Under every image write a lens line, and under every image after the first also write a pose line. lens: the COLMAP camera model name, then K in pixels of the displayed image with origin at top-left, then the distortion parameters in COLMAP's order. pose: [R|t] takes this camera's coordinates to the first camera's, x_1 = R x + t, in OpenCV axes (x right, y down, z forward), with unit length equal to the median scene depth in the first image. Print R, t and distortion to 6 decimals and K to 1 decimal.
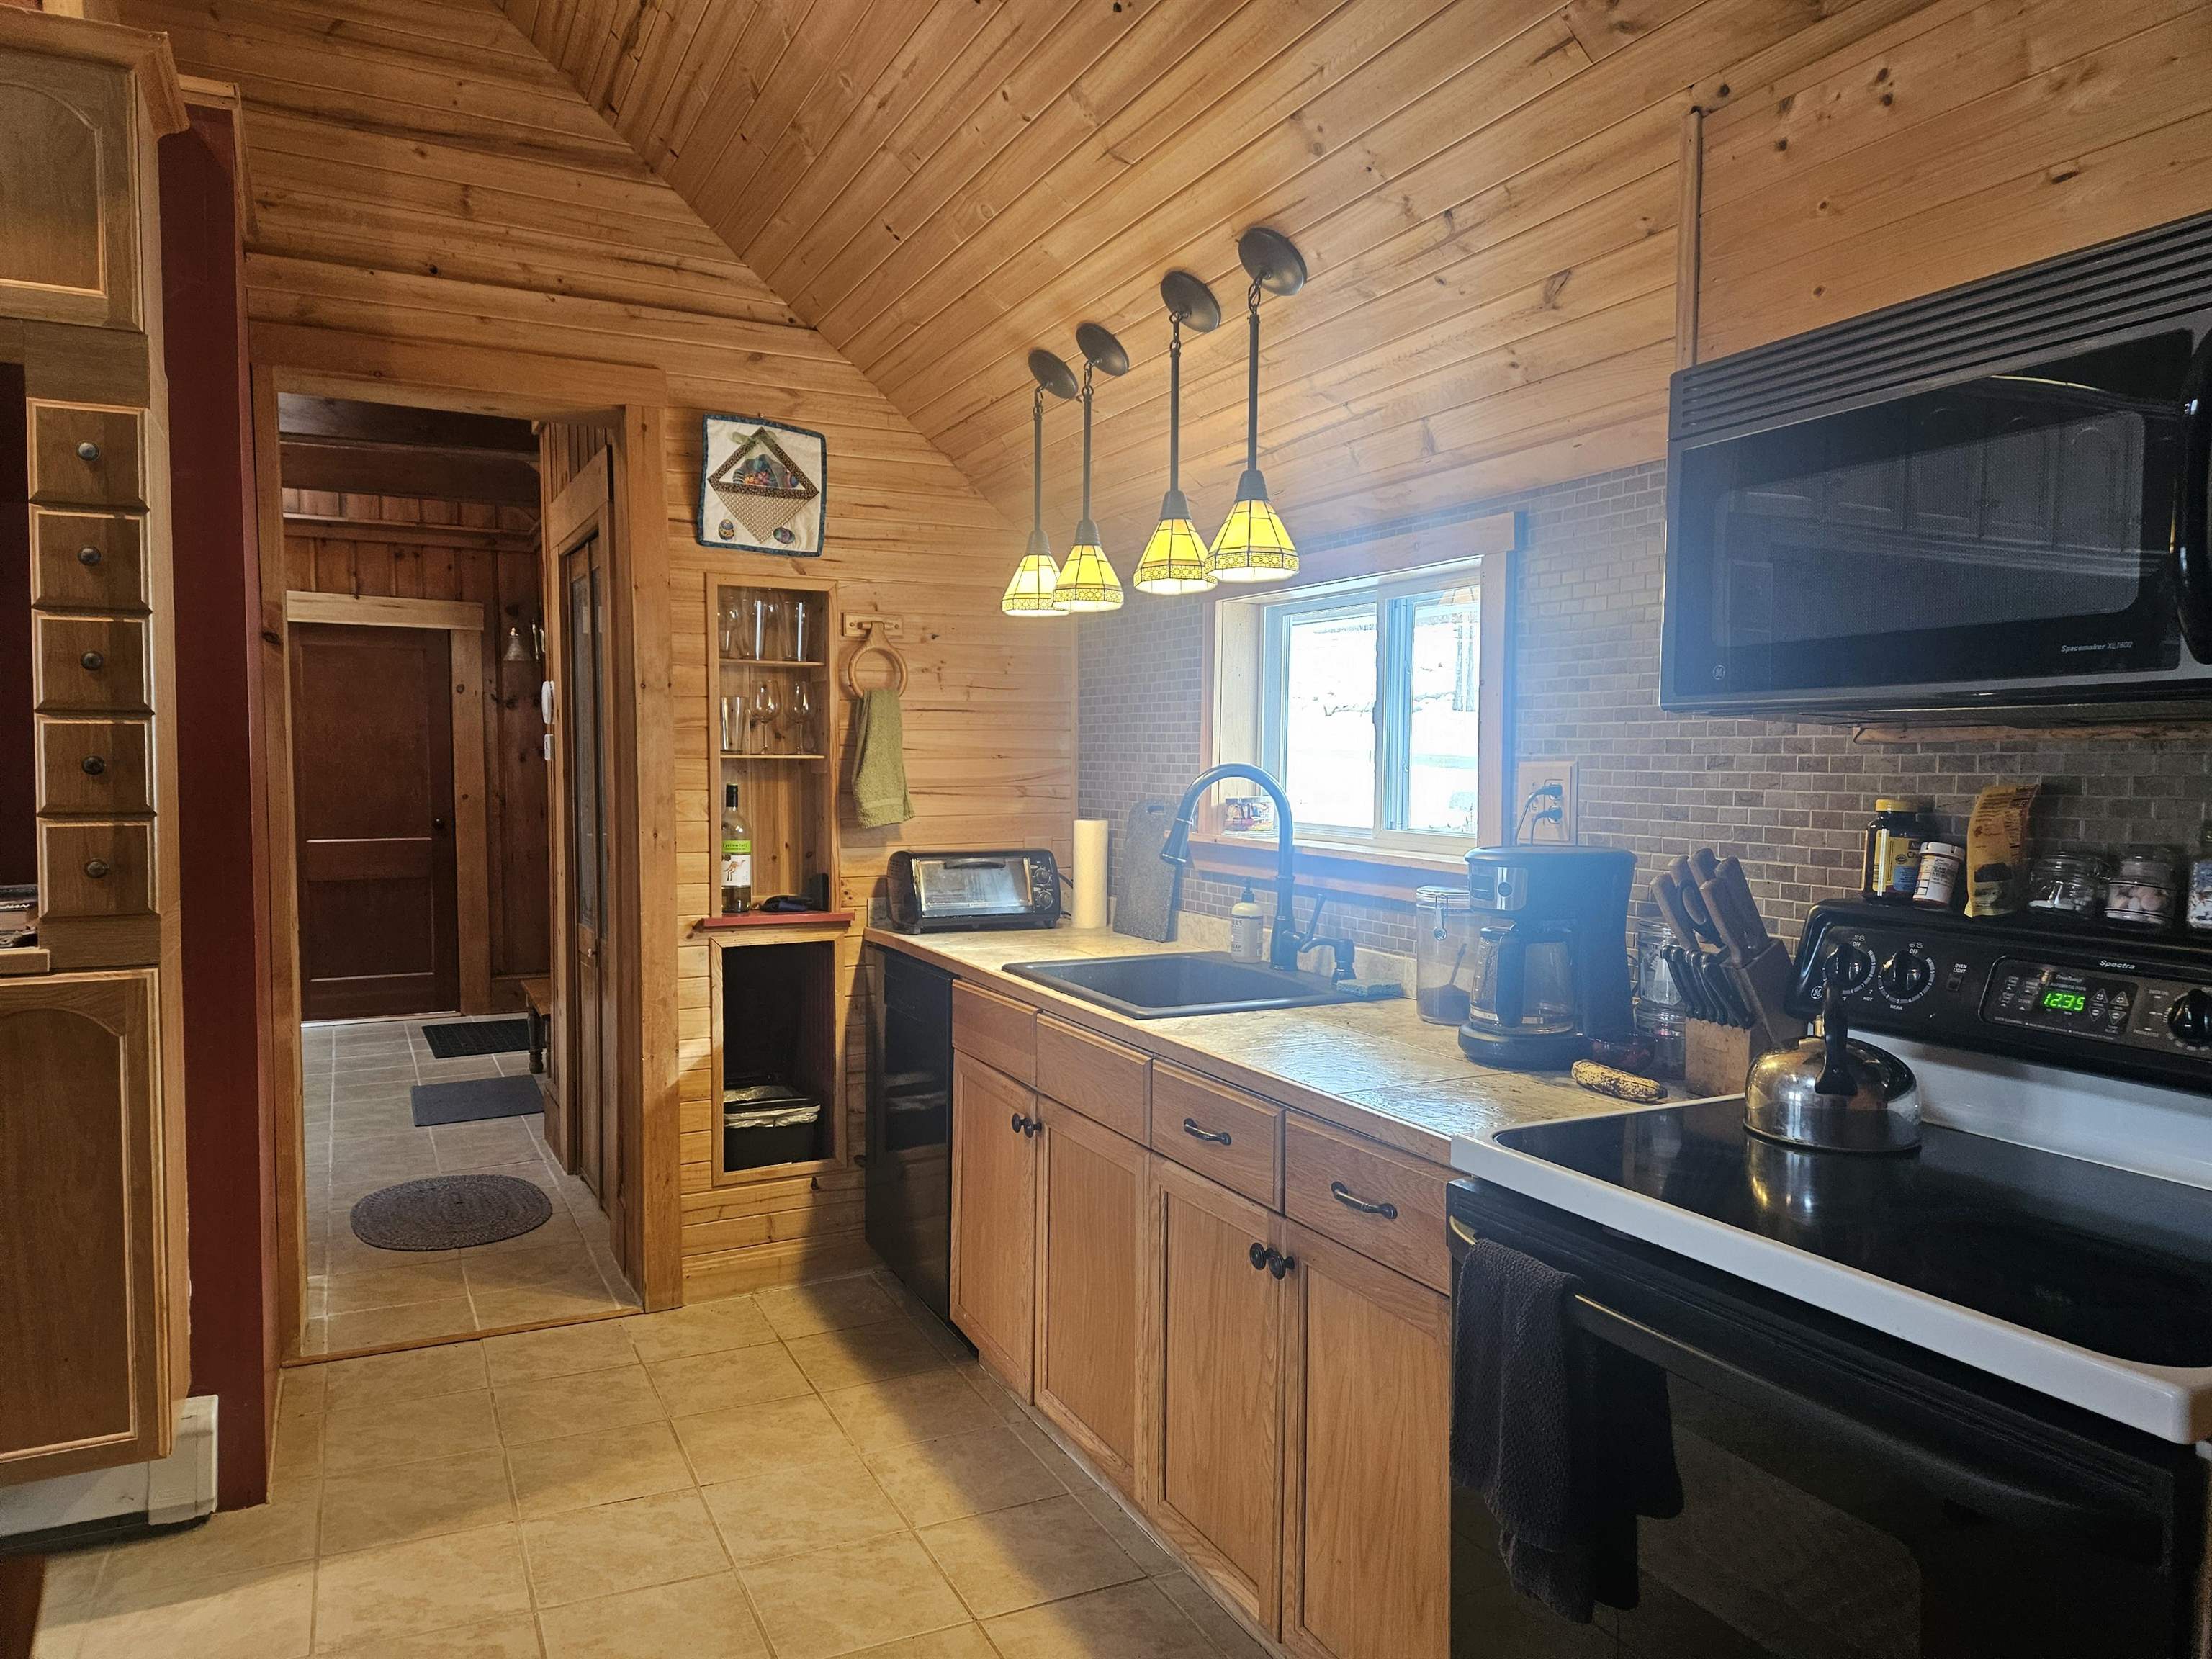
lens RADIAL K [[1471.4, 0, 1097.9], [0, 1471.4, 817.1], [0, 0, 1]] dist [0.092133, -0.083677]
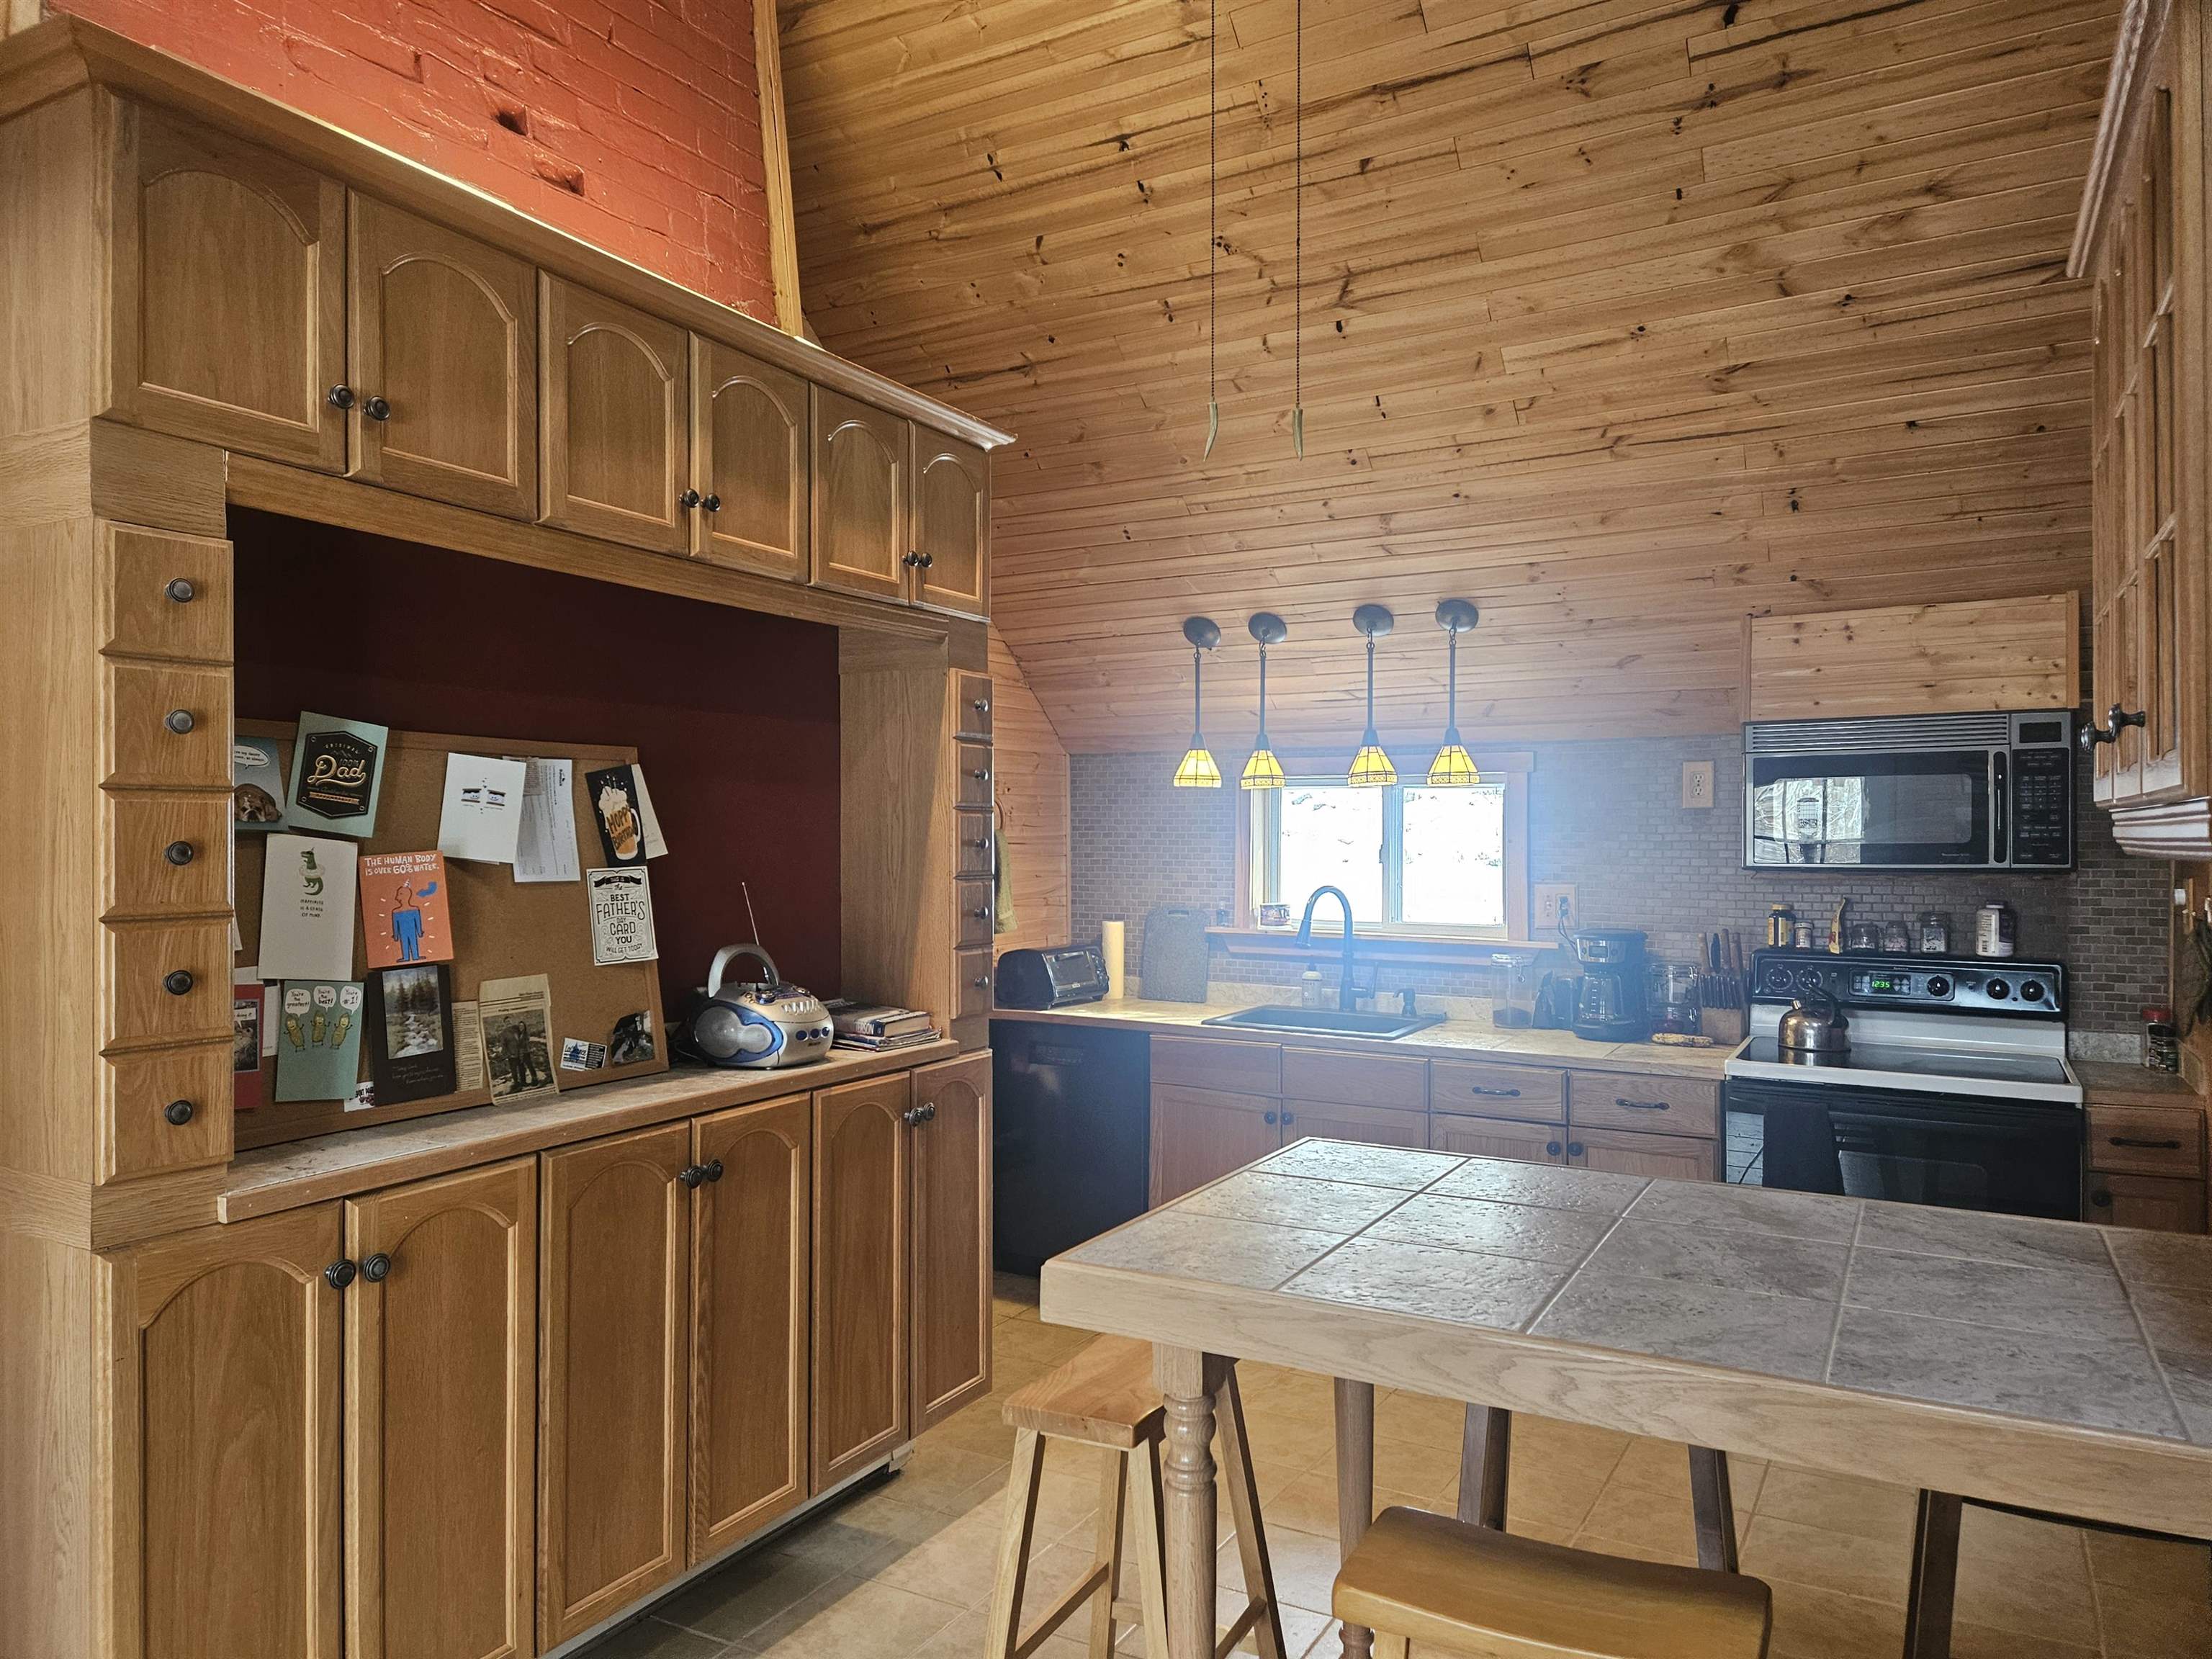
lens RADIAL K [[1471.4, 0, 1097.9], [0, 1471.4, 817.1], [0, 0, 1]] dist [0.092133, -0.083677]
pose [[0.826305, 0.007193, 0.563177, -1.098202], [0.024113, 0.998550, -0.048132, -0.040858], [-0.562707, 0.053352, 0.824933, -0.210490]]
